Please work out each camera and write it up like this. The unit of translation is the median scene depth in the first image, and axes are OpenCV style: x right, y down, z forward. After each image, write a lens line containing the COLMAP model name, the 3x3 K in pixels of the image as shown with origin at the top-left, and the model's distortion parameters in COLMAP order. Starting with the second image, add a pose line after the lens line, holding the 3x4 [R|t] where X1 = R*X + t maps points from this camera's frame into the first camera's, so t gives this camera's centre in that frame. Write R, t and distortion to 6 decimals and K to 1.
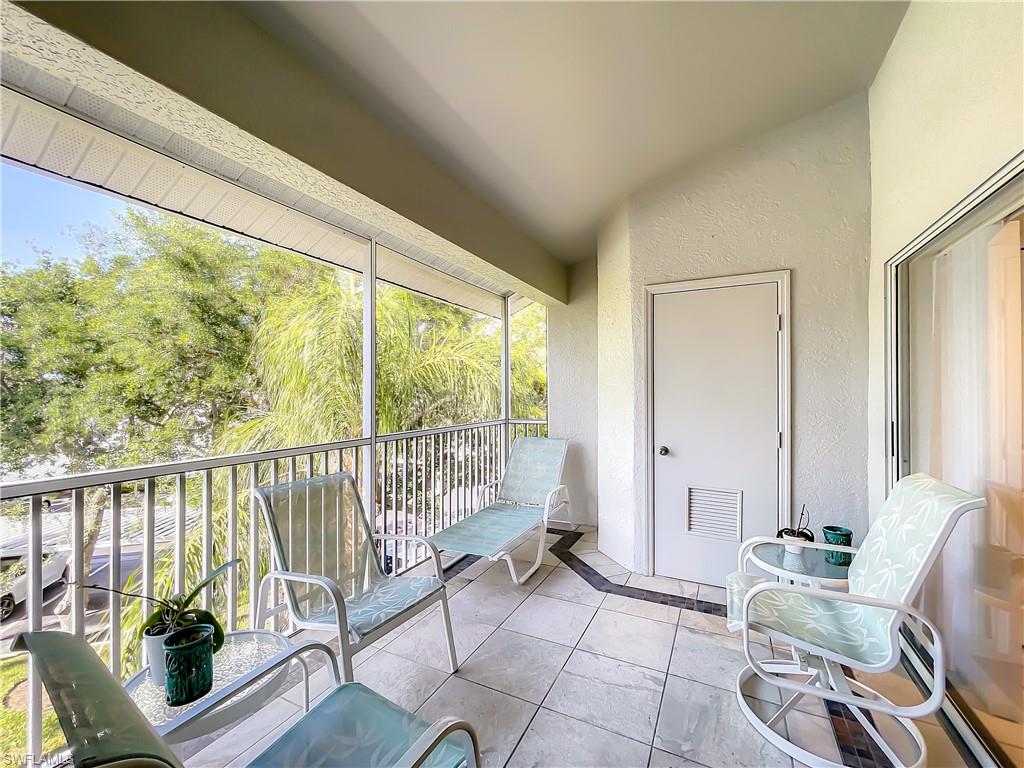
lens RADIAL K [[441.7, 0, 510.1], [0, 441.7, 390.0], [0, 0, 1]] dist [-0.001062, -0.000051]
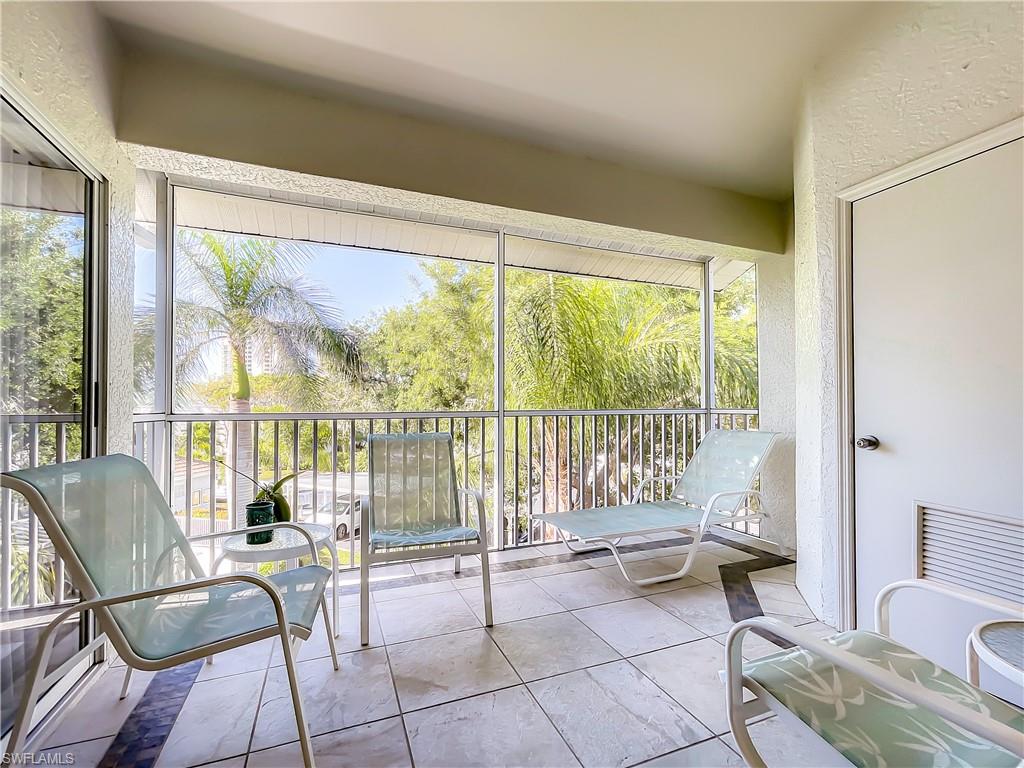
lens RADIAL K [[437.3, 0, 485.9], [0, 437.3, 399.4], [0, 0, 1]] dist [-0.001613, -0.000283]
pose [[0.730418, -0.006019, -0.682974, 0.375835], [0.004103, 0.999982, -0.004424, 0.076435], [0.682988, 0.000429, 0.730429, 0.167155]]
